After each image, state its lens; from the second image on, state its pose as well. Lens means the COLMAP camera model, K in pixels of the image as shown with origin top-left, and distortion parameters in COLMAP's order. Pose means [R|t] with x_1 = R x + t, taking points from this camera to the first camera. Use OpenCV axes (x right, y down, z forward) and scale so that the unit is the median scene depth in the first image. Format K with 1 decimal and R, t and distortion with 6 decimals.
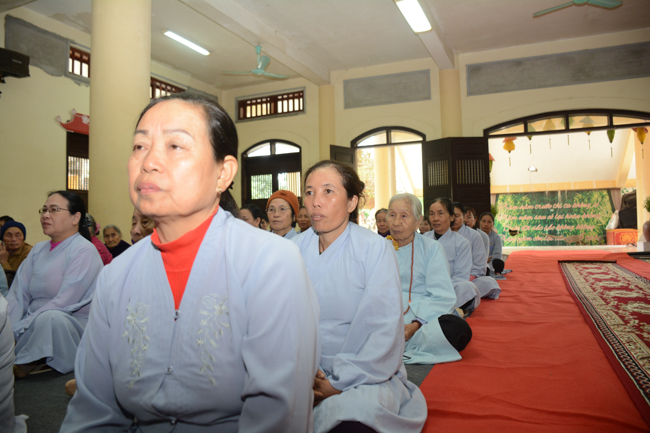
lens RADIAL K [[503.1, 0, 324.8], [0, 503.1, 219.1], [0, 0, 1]] dist [-0.139810, 0.062753]
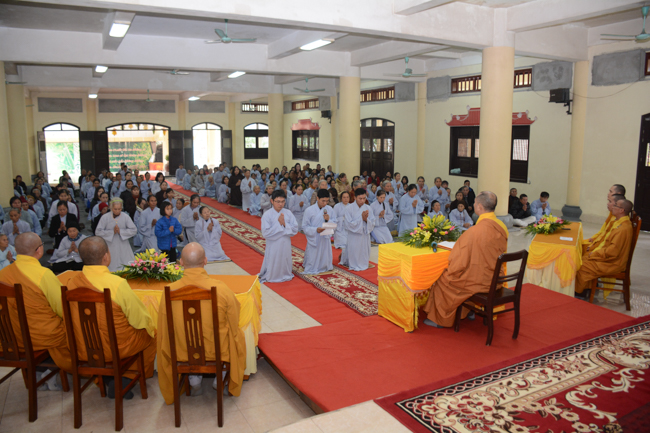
lens RADIAL K [[503.1, 0, 323.9], [0, 503.1, 214.1], [0, 0, 1]] dist [-0.139810, 0.062753]
pose [[0.634209, -0.090924, 0.767796, -0.794181], [-0.039352, 0.987978, 0.149503, -0.144754], [-0.772159, -0.125031, 0.623007, -1.246858]]
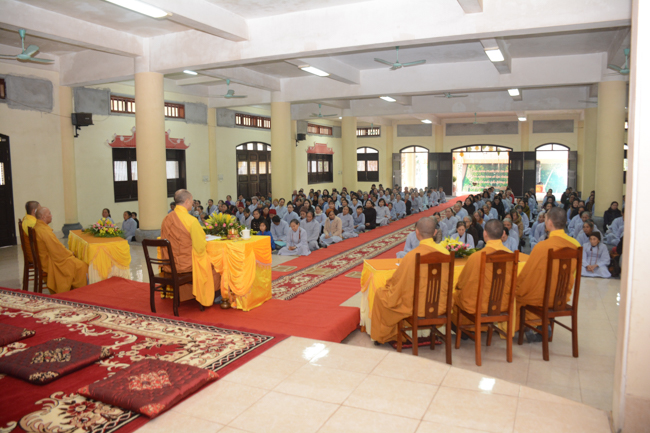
lens RADIAL K [[503.1, 0, 325.3], [0, 503.1, 212.4], [0, 0, 1]] dist [-0.139810, 0.062753]
pose [[0.999661, 0.013384, -0.022314, -0.254075], [-0.010398, 0.991599, 0.128932, -0.164485], [0.023853, -0.128656, 0.991402, -1.501773]]
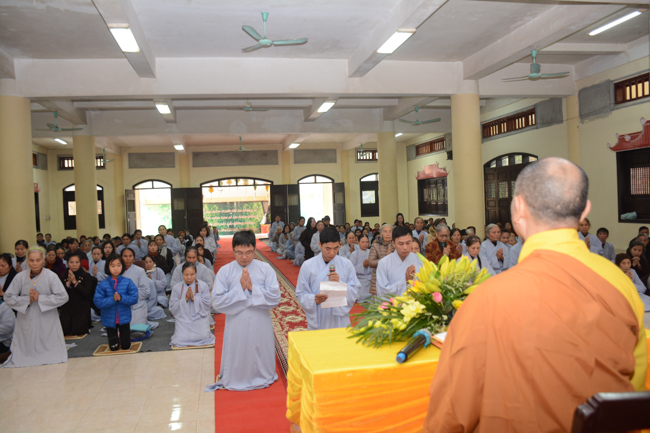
lens RADIAL K [[554.6, 0, 327.2], [0, 554.6, 220.1], [0, 0, 1]] dist [-0.054059, 0.040271]
pose [[0.823819, -0.023711, 0.566356, -0.534746], [0.002374, 0.999260, 0.038382, -0.102348], [-0.566847, -0.030275, 0.823266, -1.180046]]
